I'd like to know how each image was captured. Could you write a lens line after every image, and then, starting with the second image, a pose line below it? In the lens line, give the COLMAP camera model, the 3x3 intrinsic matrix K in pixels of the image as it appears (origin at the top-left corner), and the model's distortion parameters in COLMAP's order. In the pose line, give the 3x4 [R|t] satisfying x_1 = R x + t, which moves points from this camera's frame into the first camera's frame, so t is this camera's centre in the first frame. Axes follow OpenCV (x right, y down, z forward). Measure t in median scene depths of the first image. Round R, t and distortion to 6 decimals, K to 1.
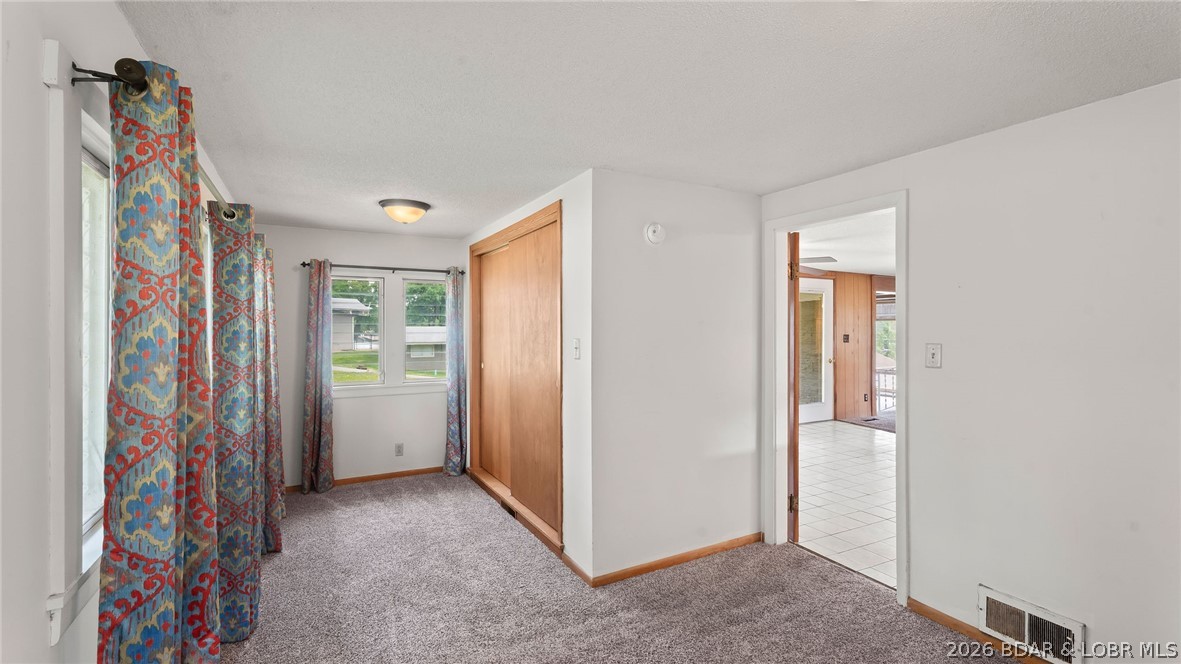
lens RADIAL K [[524.1, 0, 594.7], [0, 524.1, 326.6], [0, 0, 1]] dist [0.001955, -0.000446]
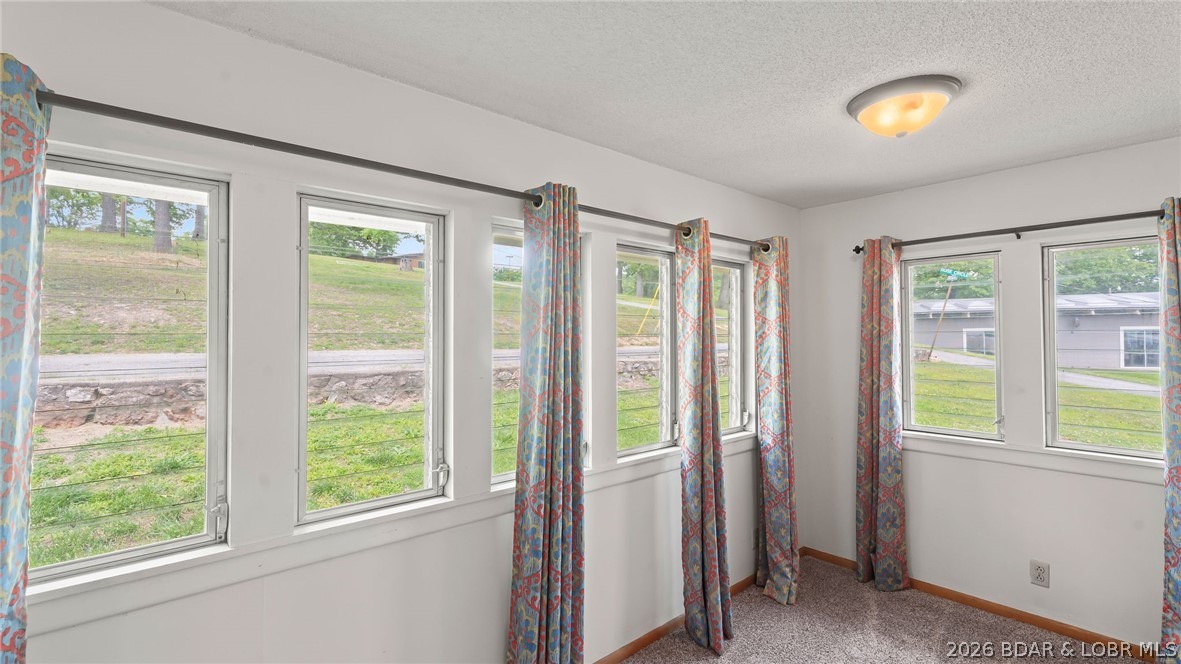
lens RADIAL K [[524.1, 0, 589.3], [0, 524.1, 331.1], [0, 0, 1]] dist [0.001955, -0.000446]
pose [[0.220387, -0.011379, -0.975346, 0.045676], [0.004447, 0.999933, -0.010661, -0.003838], [0.975402, -0.001988, 0.220423, 0.498174]]
